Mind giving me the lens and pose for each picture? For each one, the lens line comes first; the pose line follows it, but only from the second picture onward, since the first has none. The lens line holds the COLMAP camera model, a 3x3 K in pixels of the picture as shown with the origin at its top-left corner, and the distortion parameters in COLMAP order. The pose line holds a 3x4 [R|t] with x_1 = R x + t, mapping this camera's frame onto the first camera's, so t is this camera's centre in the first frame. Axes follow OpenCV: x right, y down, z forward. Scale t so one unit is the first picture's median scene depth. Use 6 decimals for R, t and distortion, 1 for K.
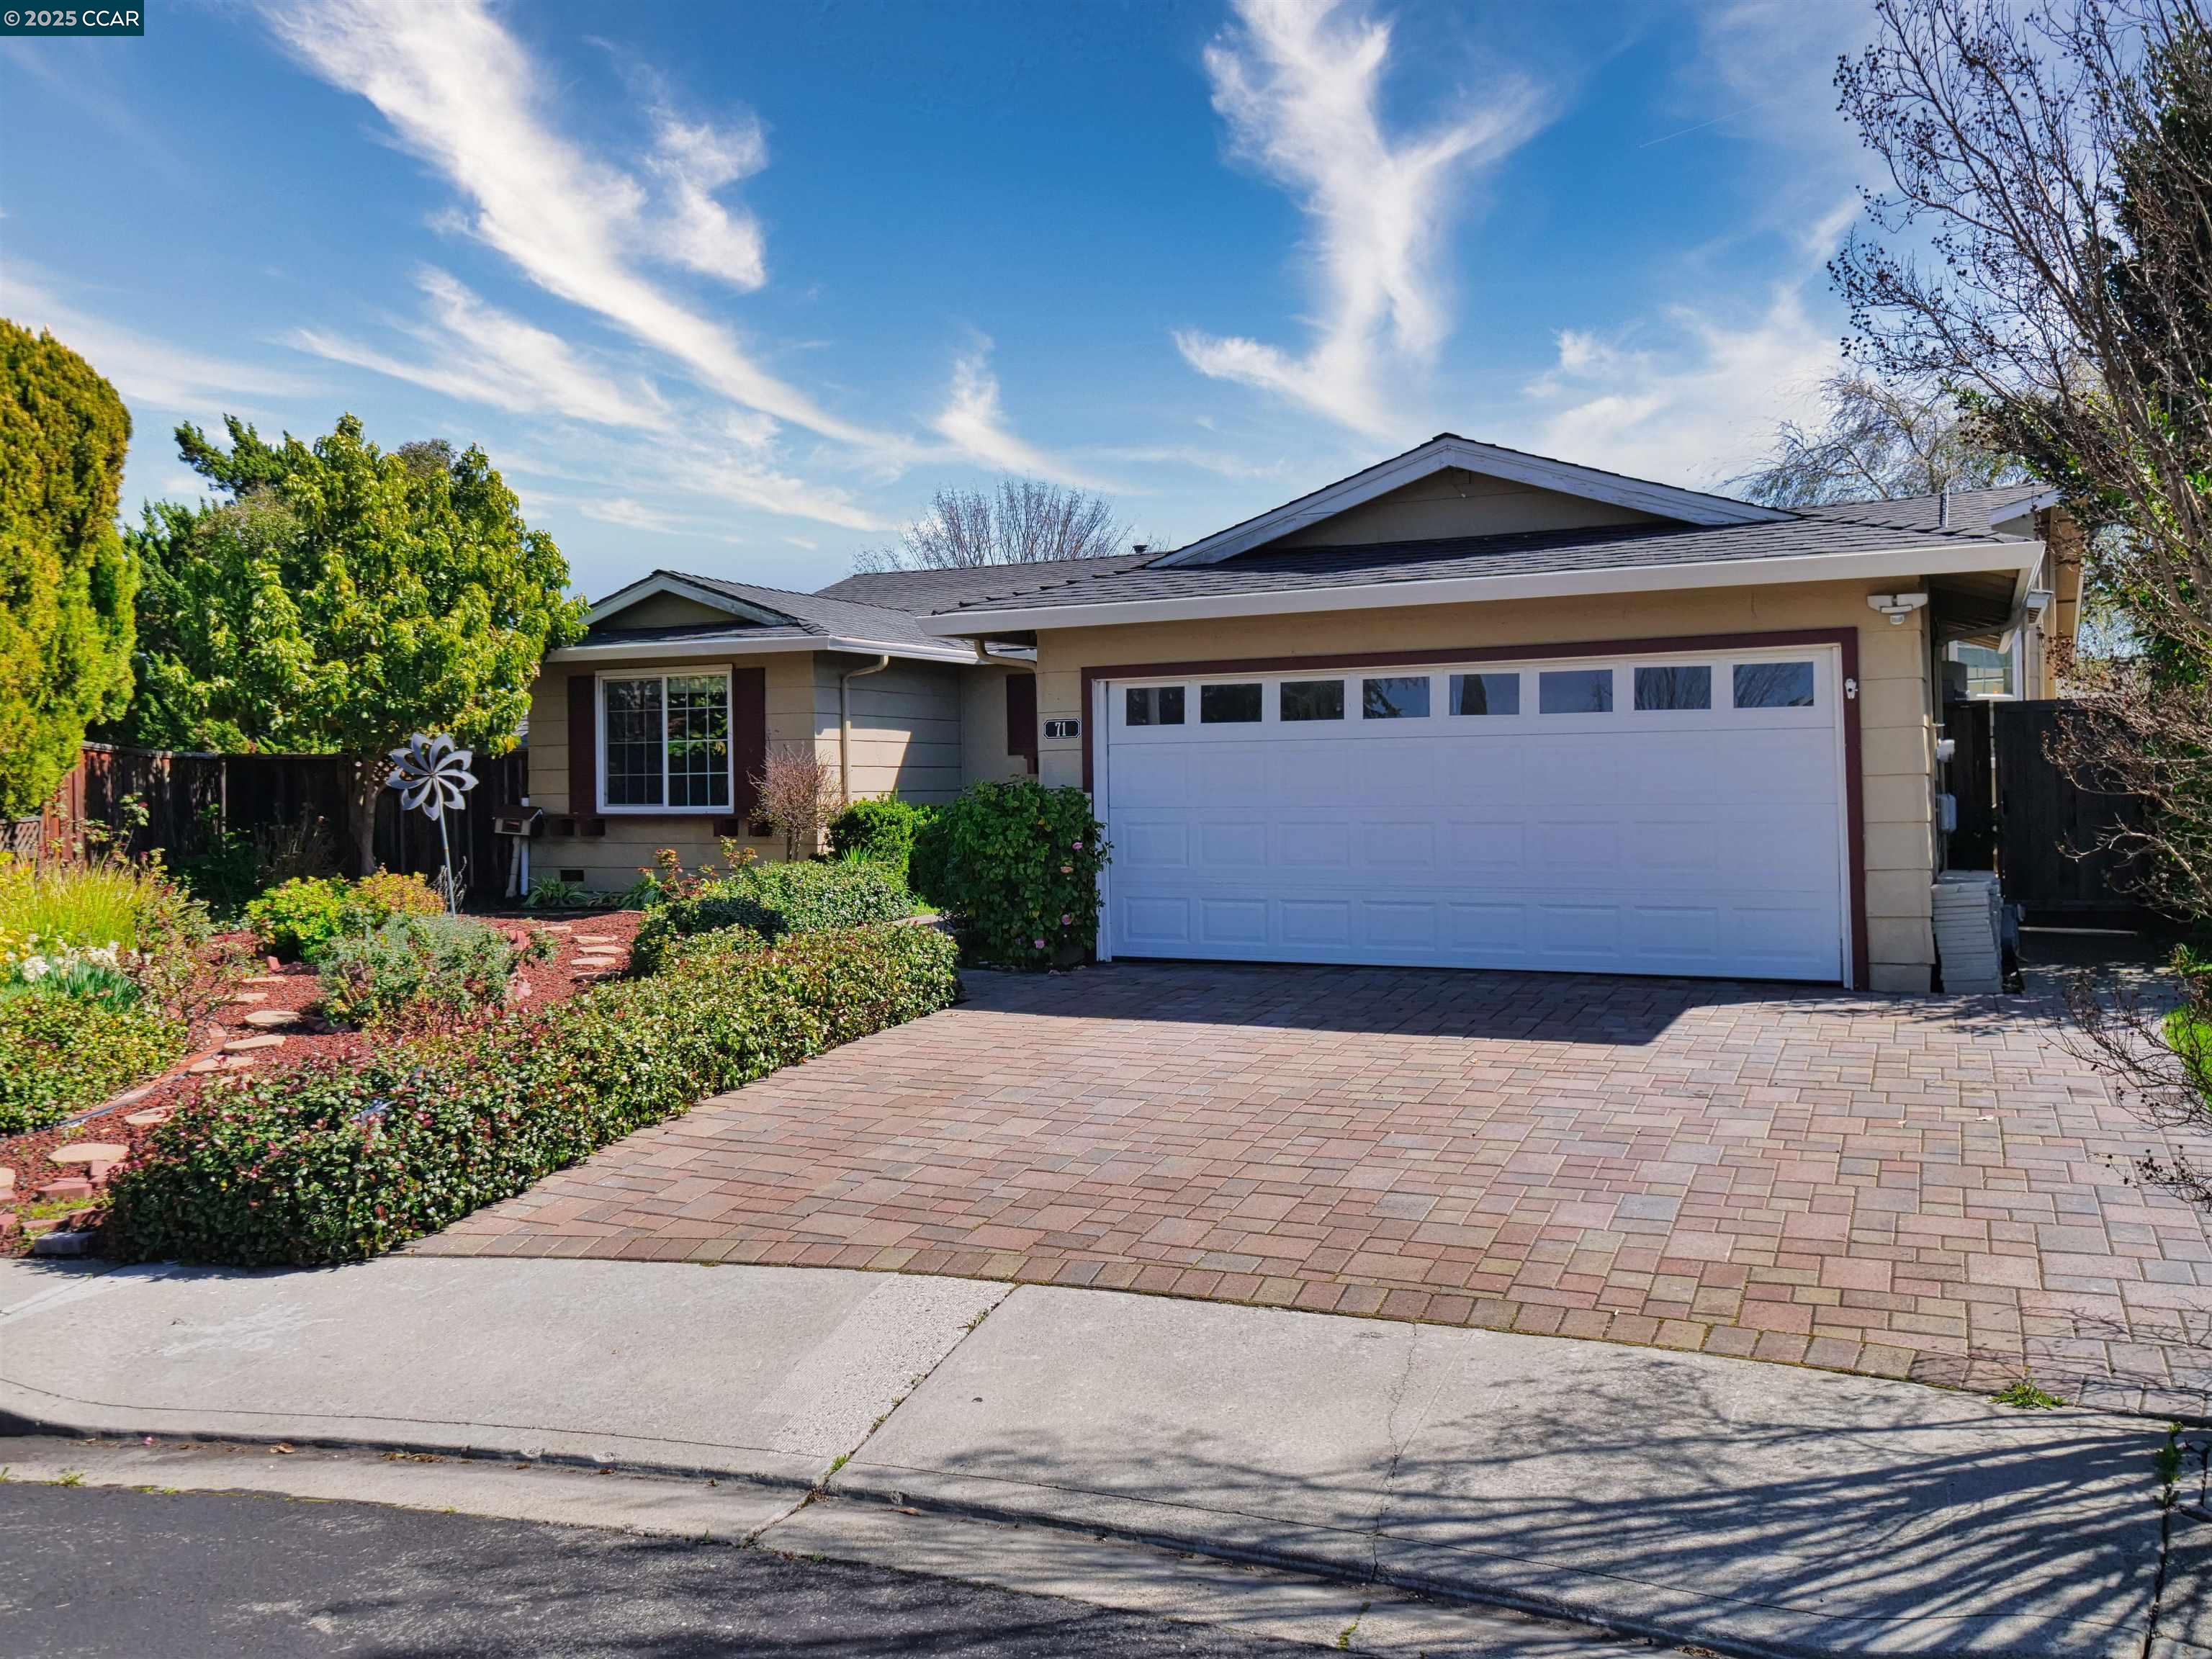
lens RADIAL K [[1828.2, 0, 1106.0], [0, 1828.2, 829.5], [0, 0, 1]] dist [-0.002687, -0.002626]
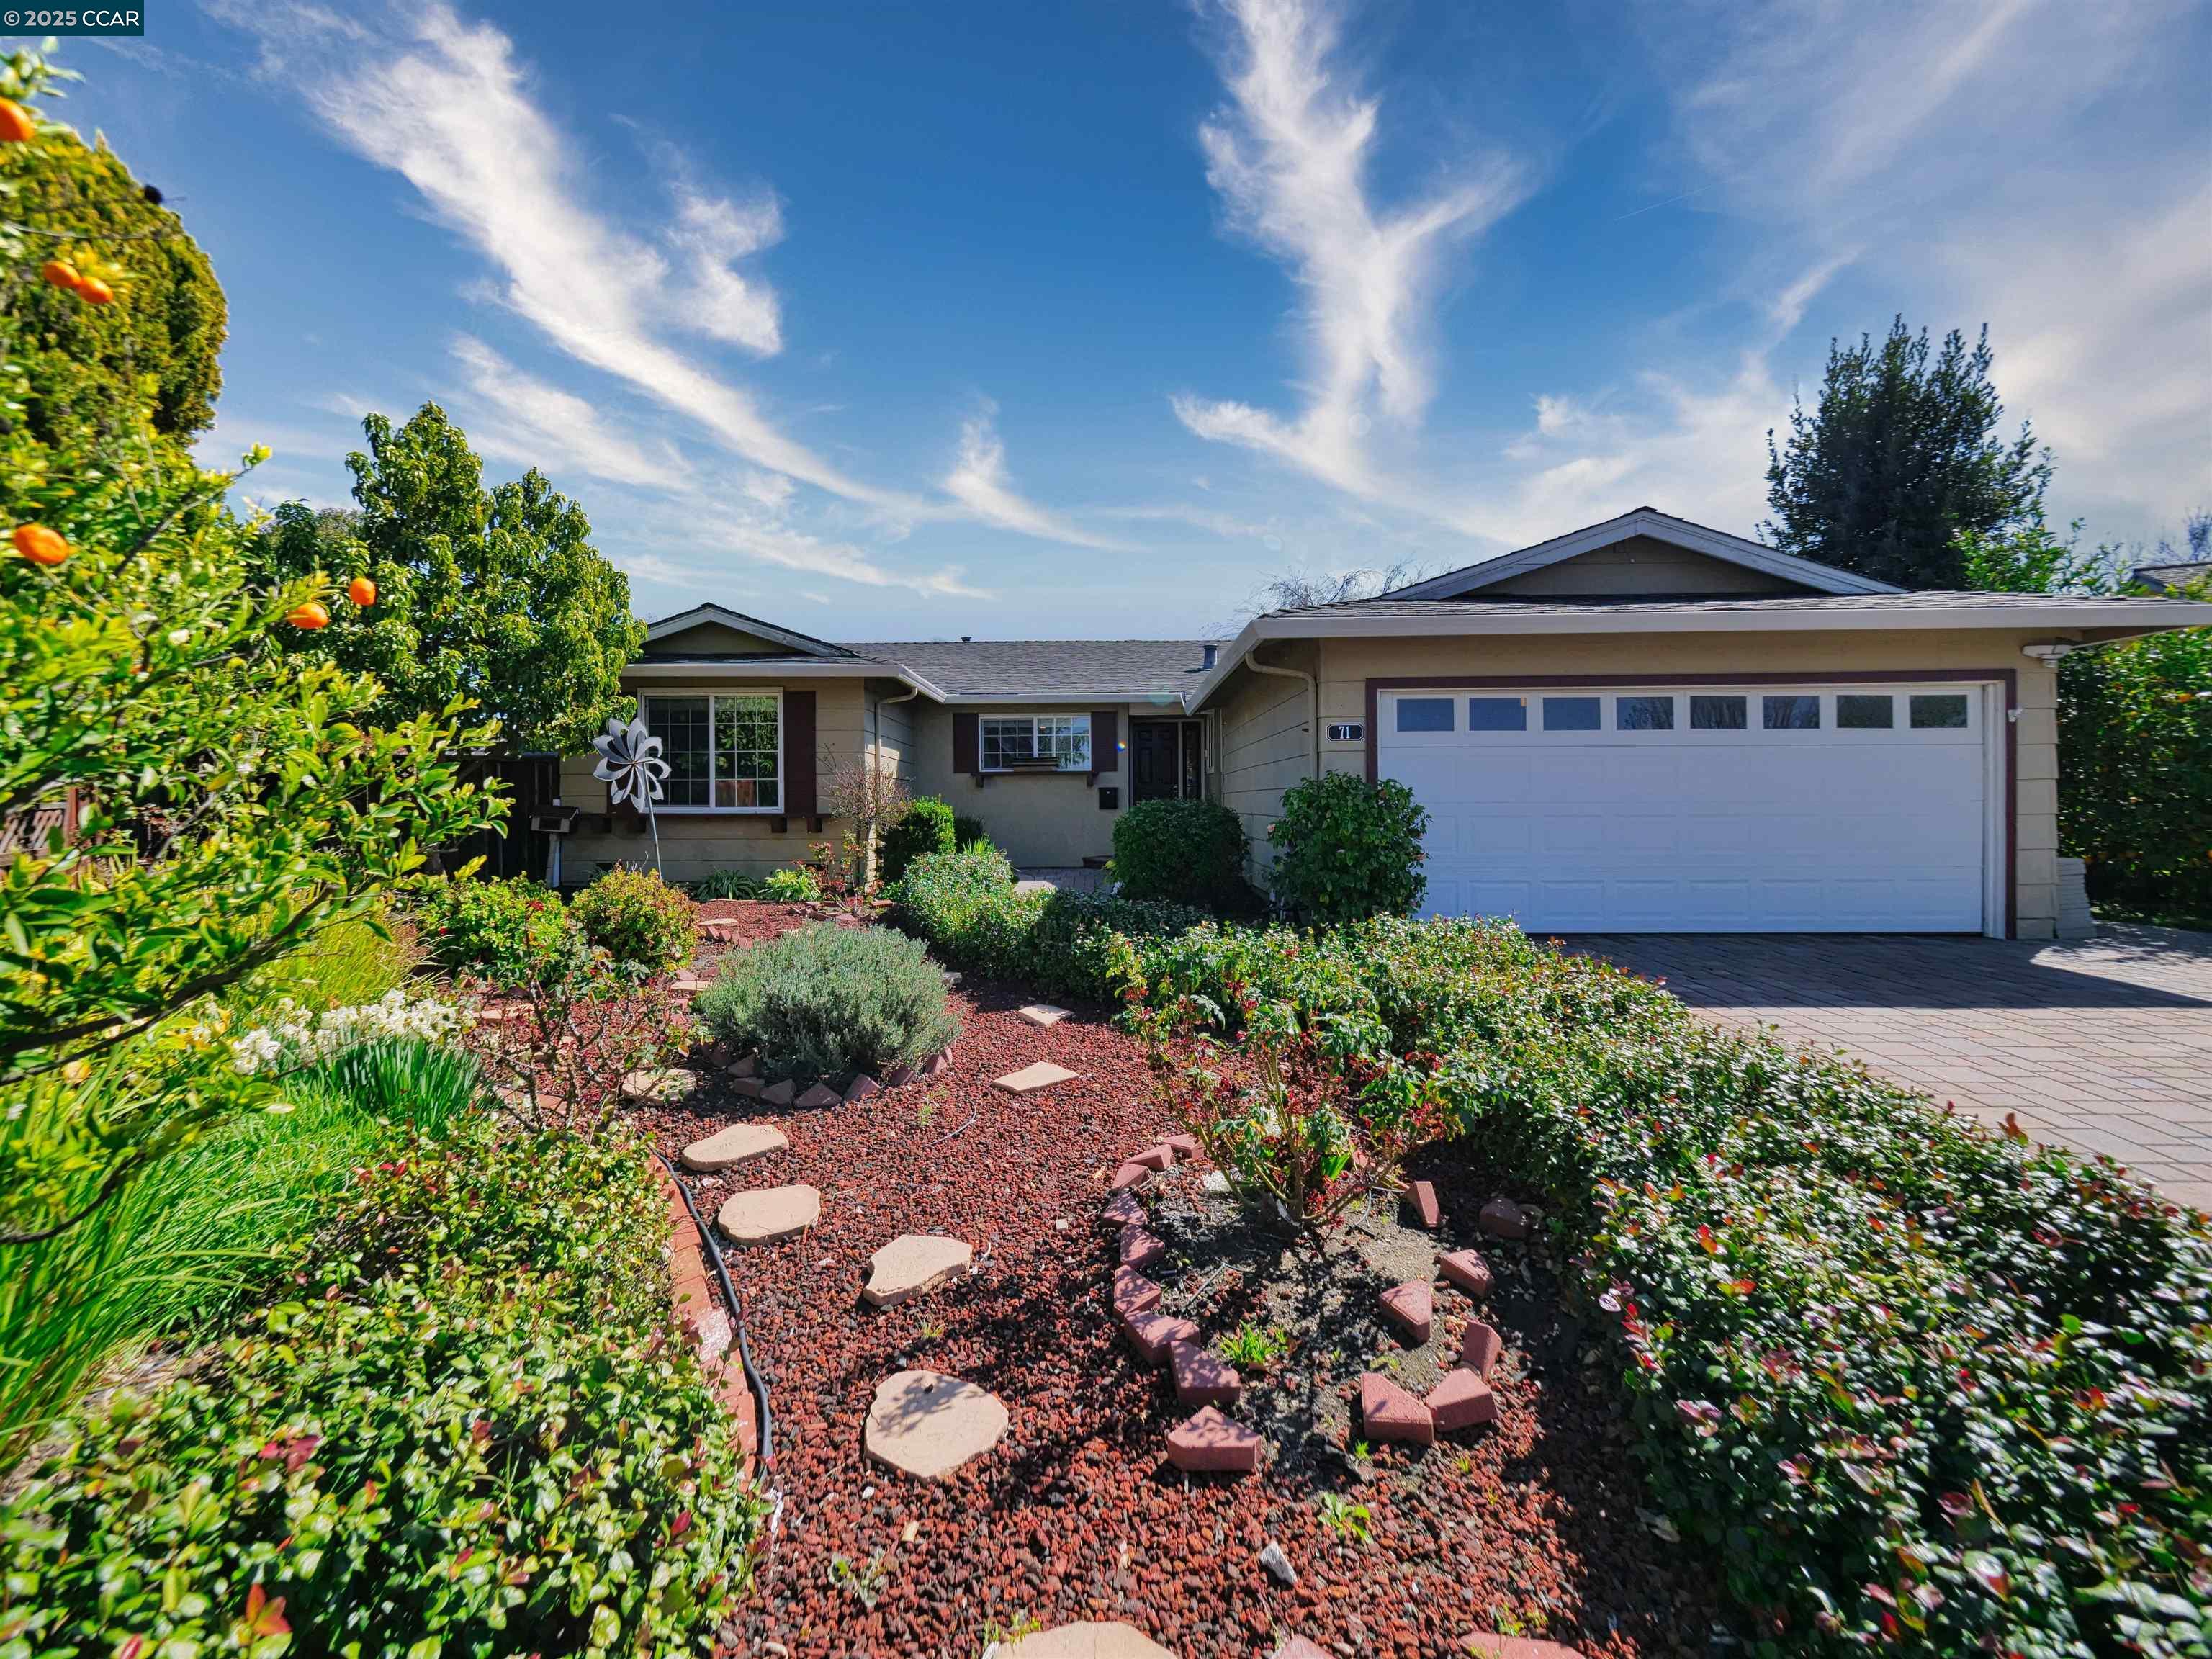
lens RADIAL K [[940.9, 0, 1083.3], [0, 940.9, 821.4], [0, 0, 1]] dist [-0.002222, -0.000750]
pose [[0.912133, 0.004932, 0.409866, -0.278778], [0.001004, 0.999898, -0.014266, 0.005276], [-0.409894, 0.013423, 0.912034, 0.371119]]
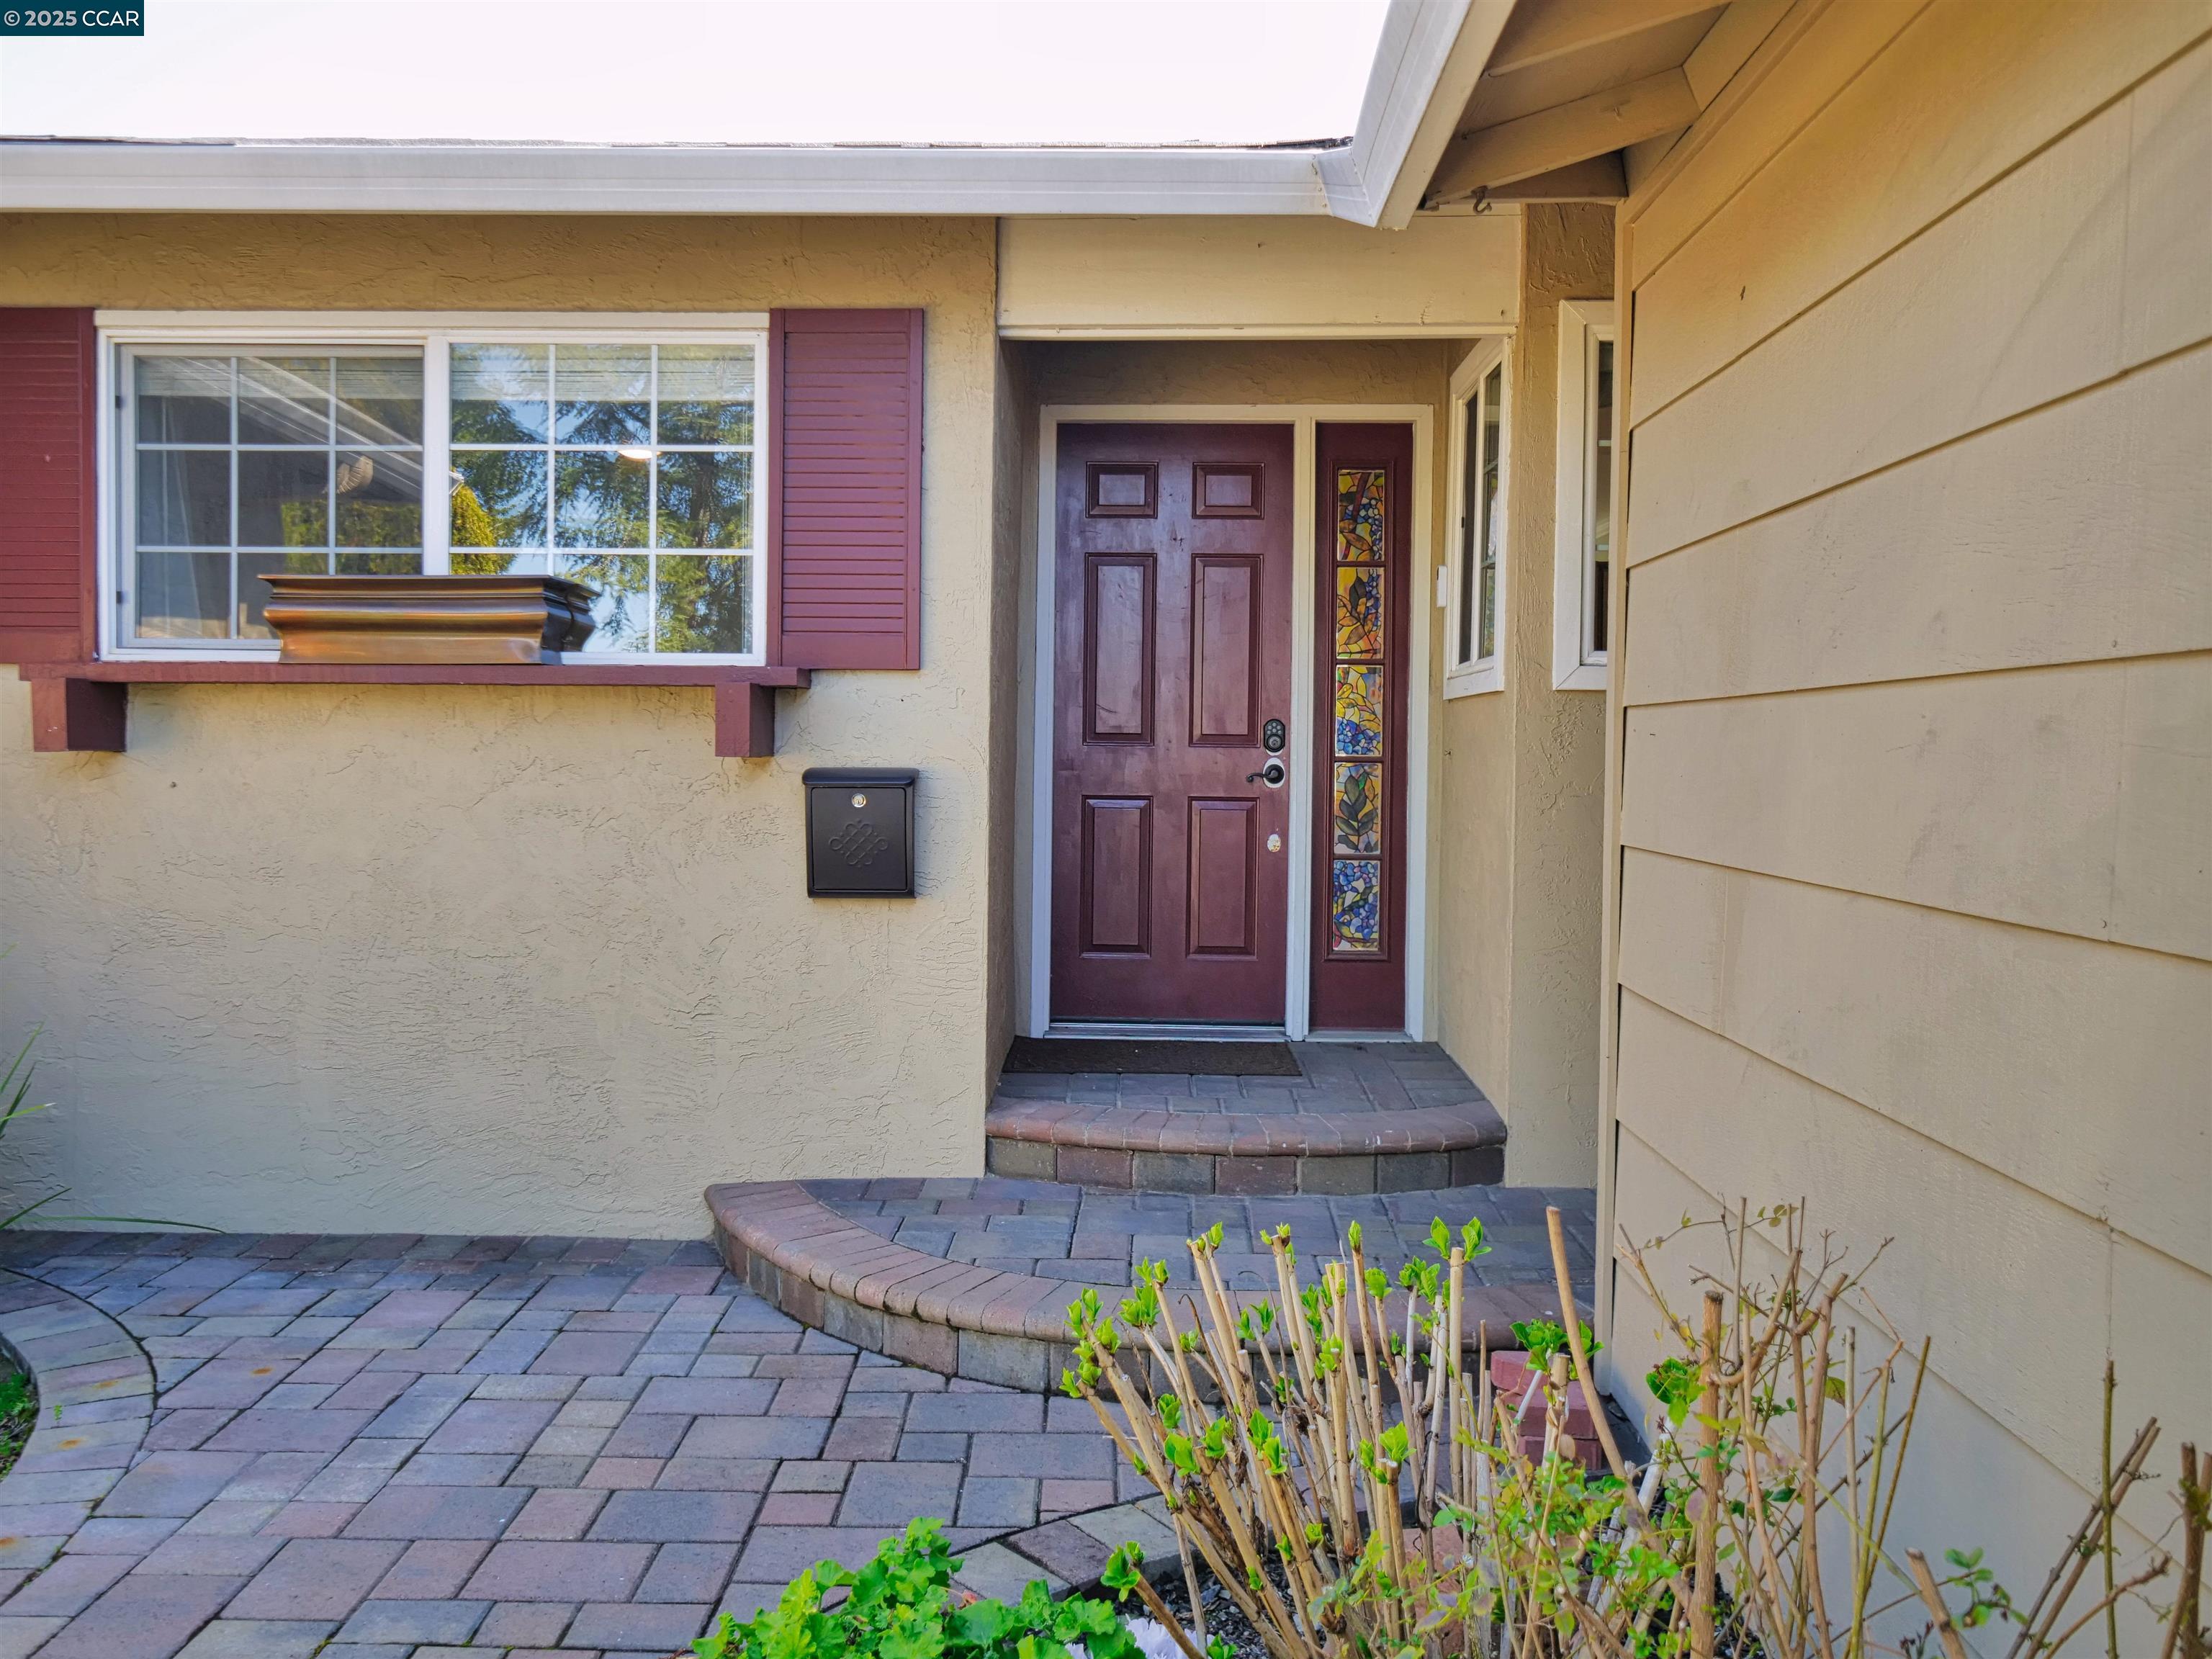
lens RADIAL K [[1828.2, 0, 1106.0], [0, 1828.2, 829.5], [0, 0, 1]] dist [-0.002687, -0.002626]
pose [[0.913181, 0.011068, 0.407405, -0.016279], [-0.017199, 0.999787, 0.011388, -0.028426], [-0.407192, -0.017406, 0.913177, 0.823753]]
